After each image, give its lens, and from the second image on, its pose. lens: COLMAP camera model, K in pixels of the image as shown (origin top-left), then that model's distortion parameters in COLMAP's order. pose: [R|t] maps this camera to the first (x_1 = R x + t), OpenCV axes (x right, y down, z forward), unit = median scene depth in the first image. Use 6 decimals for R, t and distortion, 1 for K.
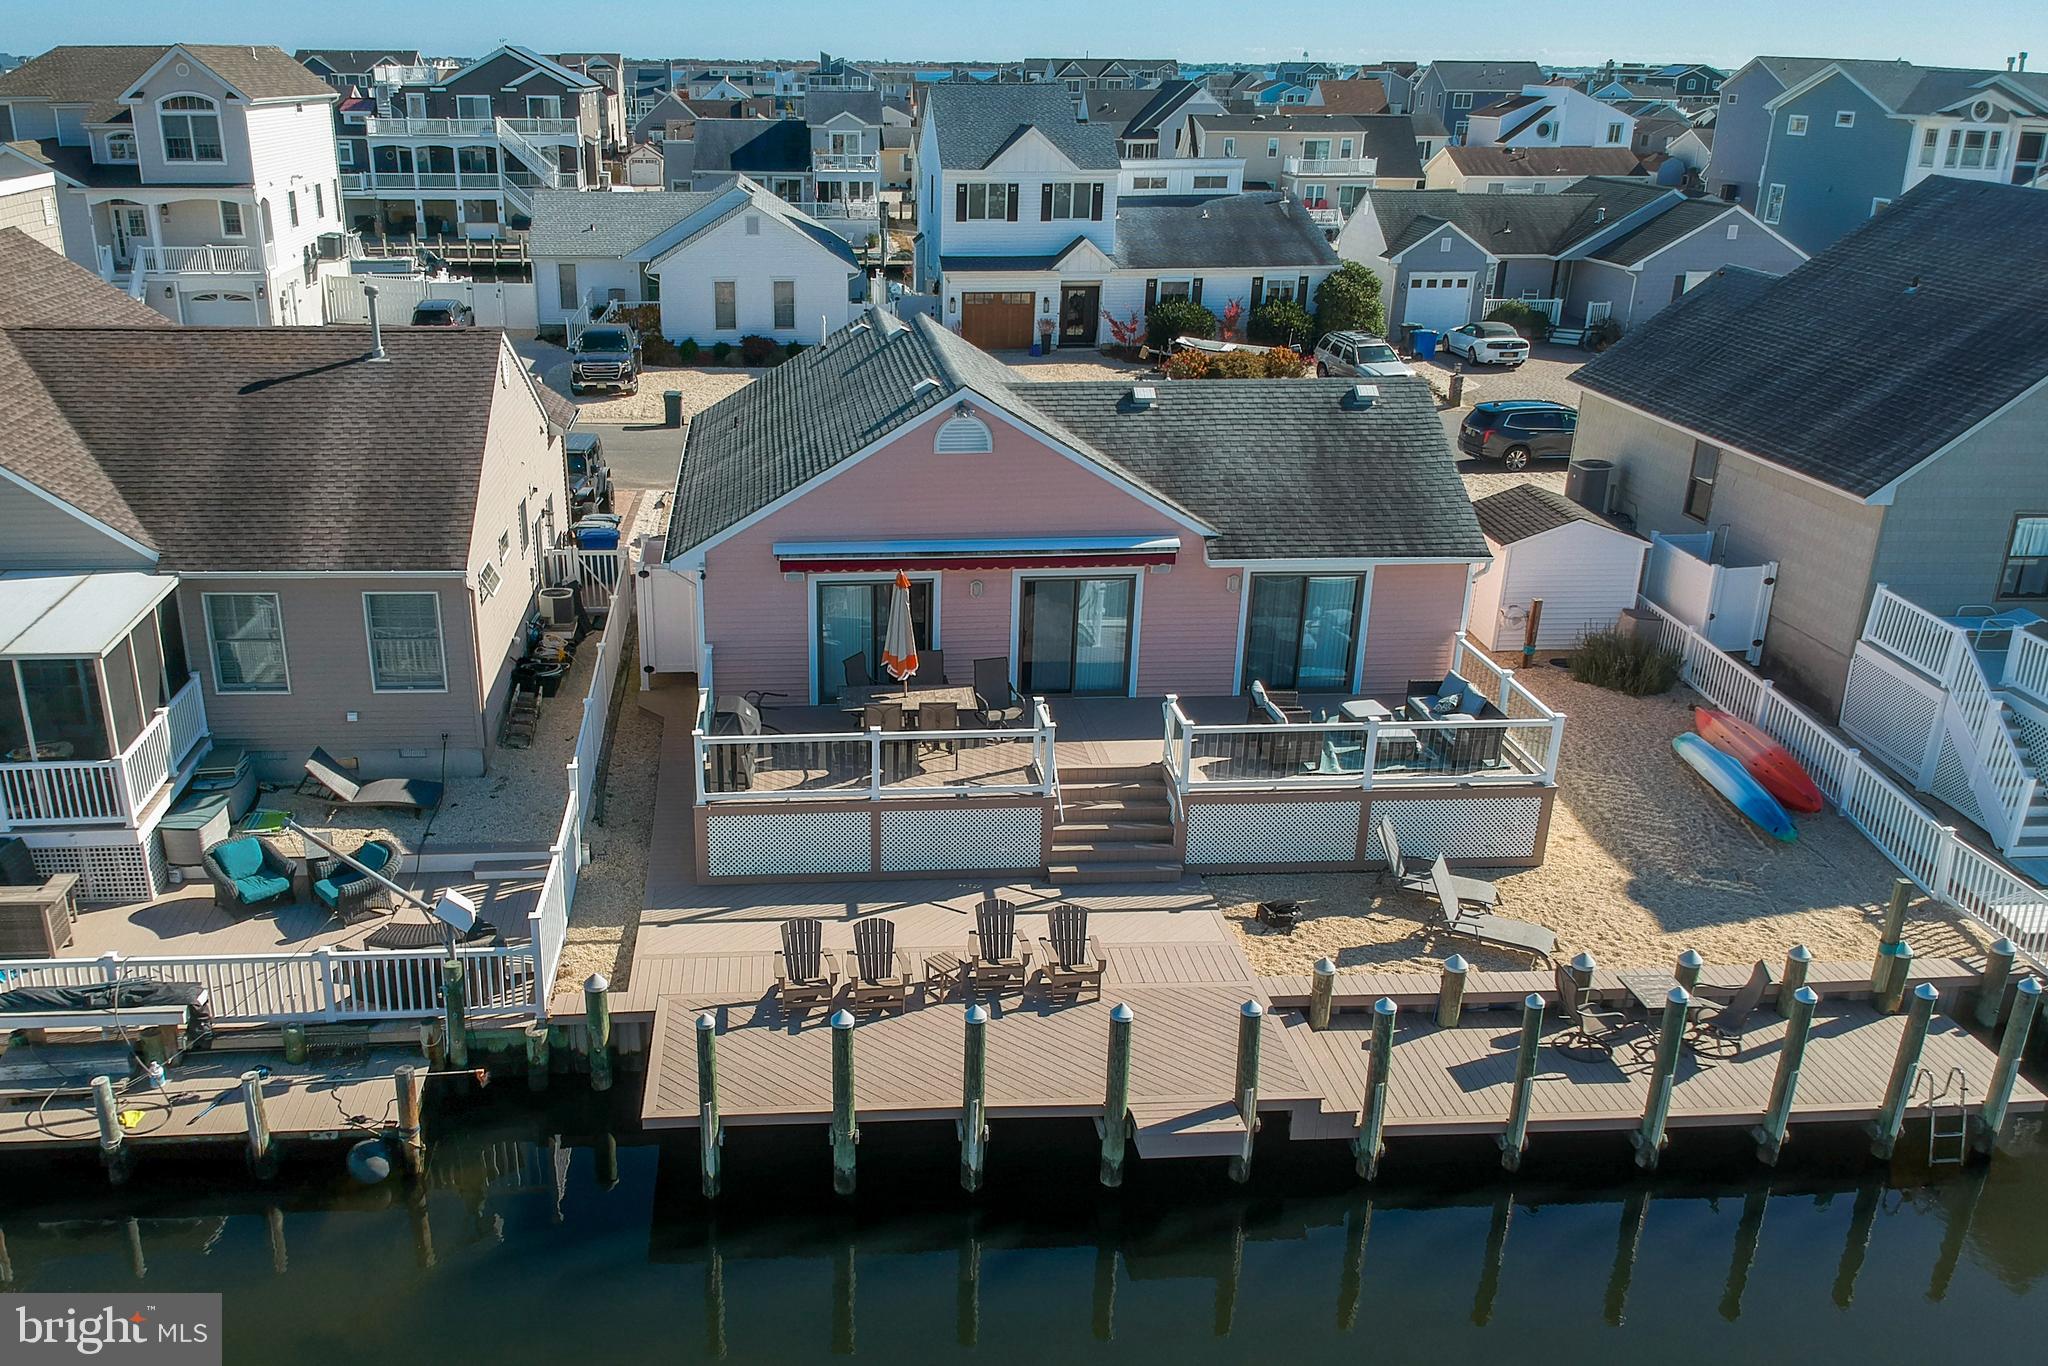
lens RADIAL K [[1522.2, 0, 980.7], [0, 1522.2, 607.5], [0, 0, 1]] dist [0.102473, -0.157837]
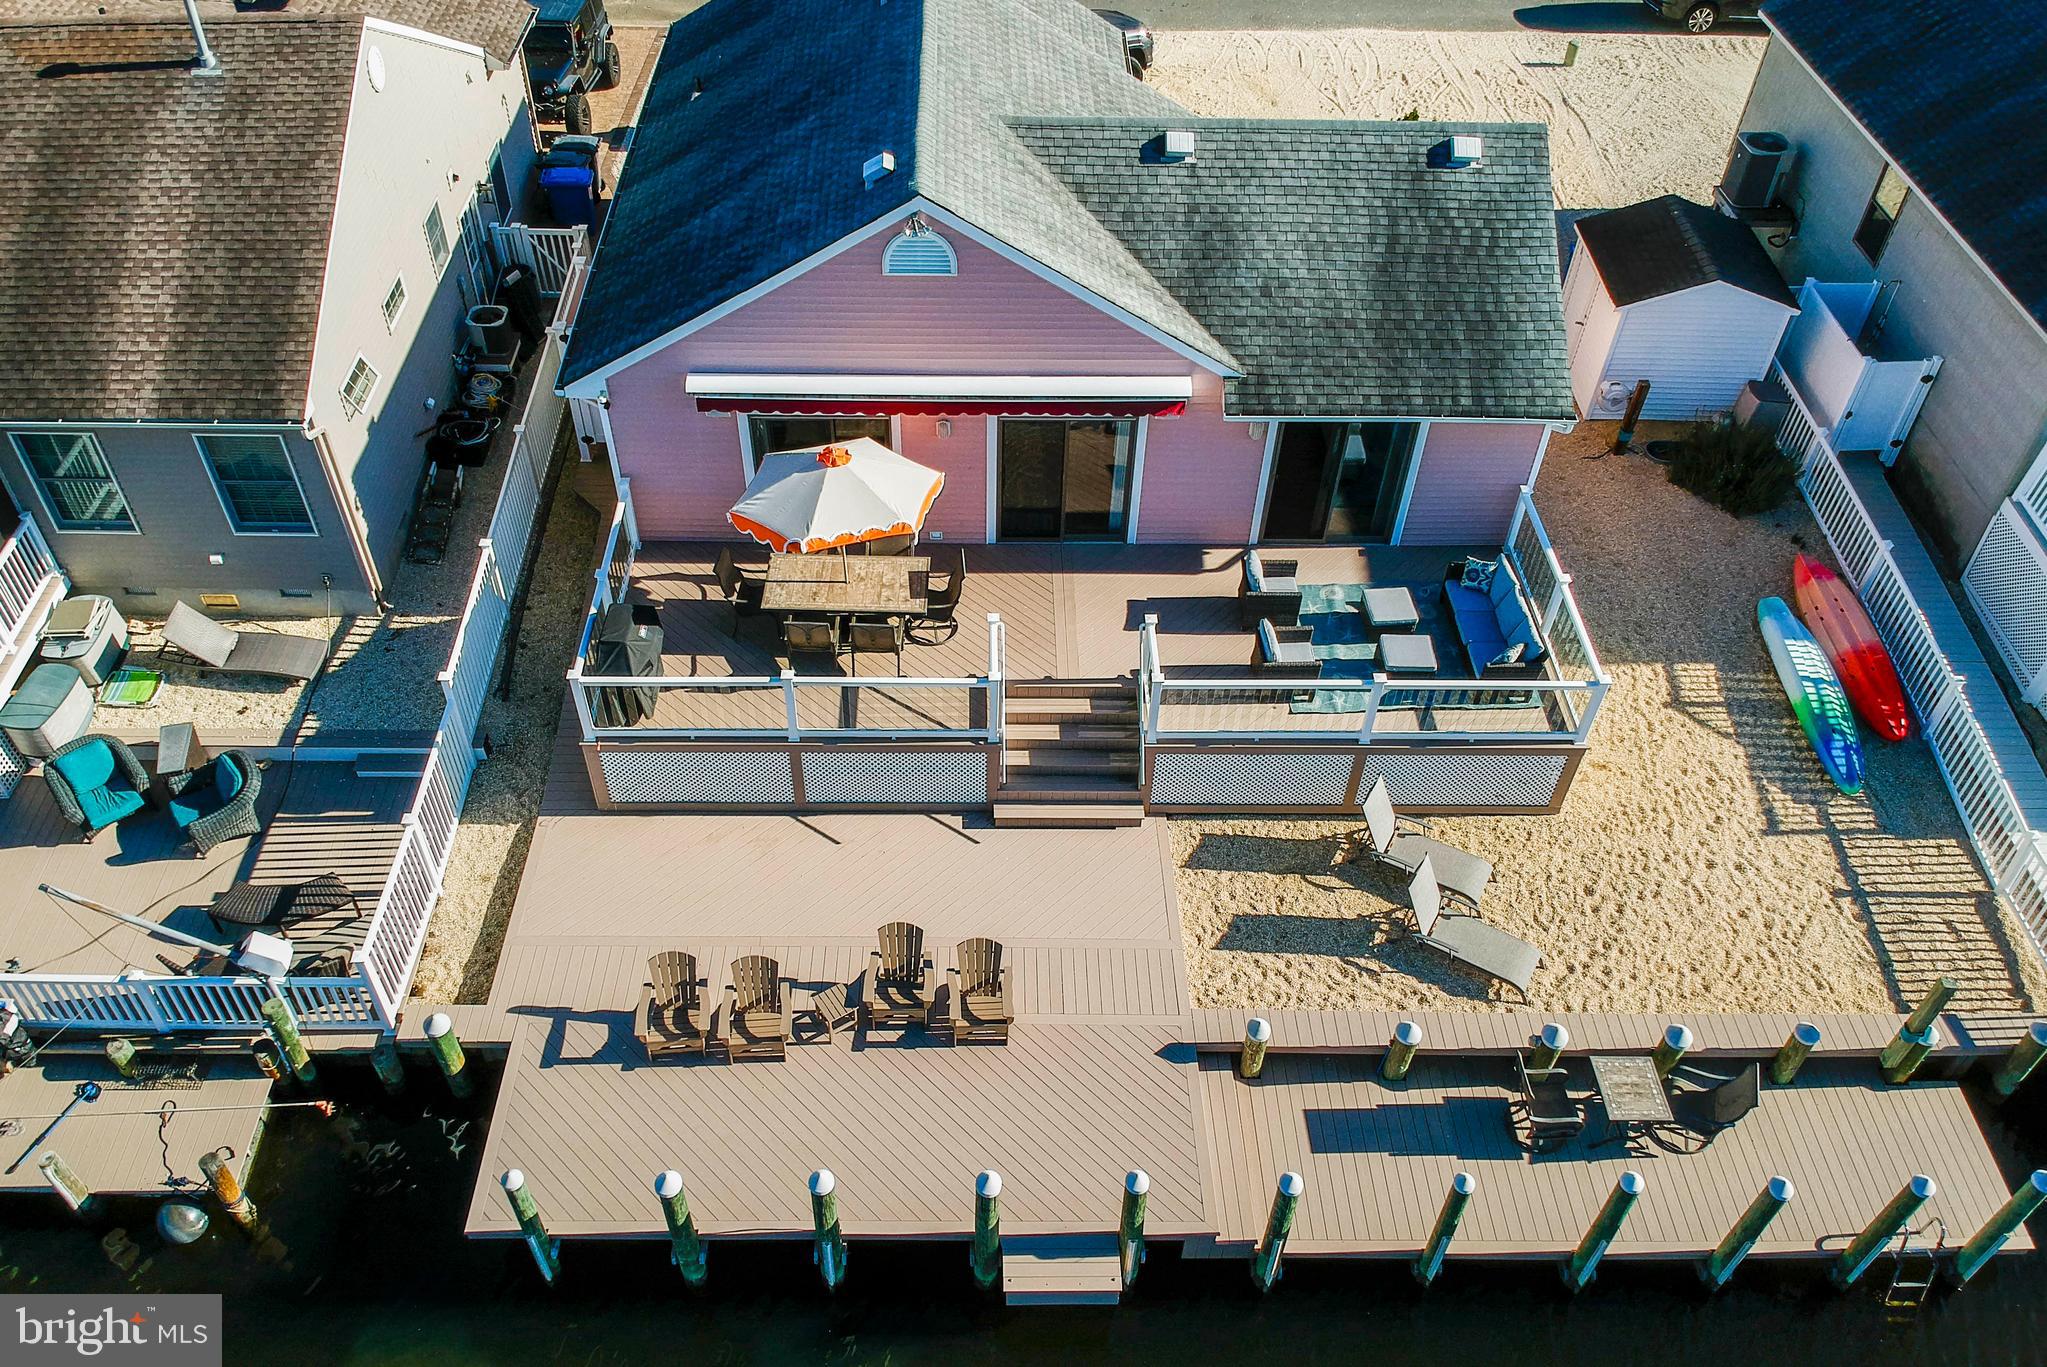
lens RADIAL K [[1504.8, 0, 1057.6], [0, 1504.8, 614.0], [0, 0, 1]] dist [0.092560, -0.155824]
pose [[0.998146, 0.053033, -0.029868, 0.084900], [-0.037418, 0.921703, 0.386087, -0.225734], [0.048005, -0.384254, 0.921979, 0.197408]]
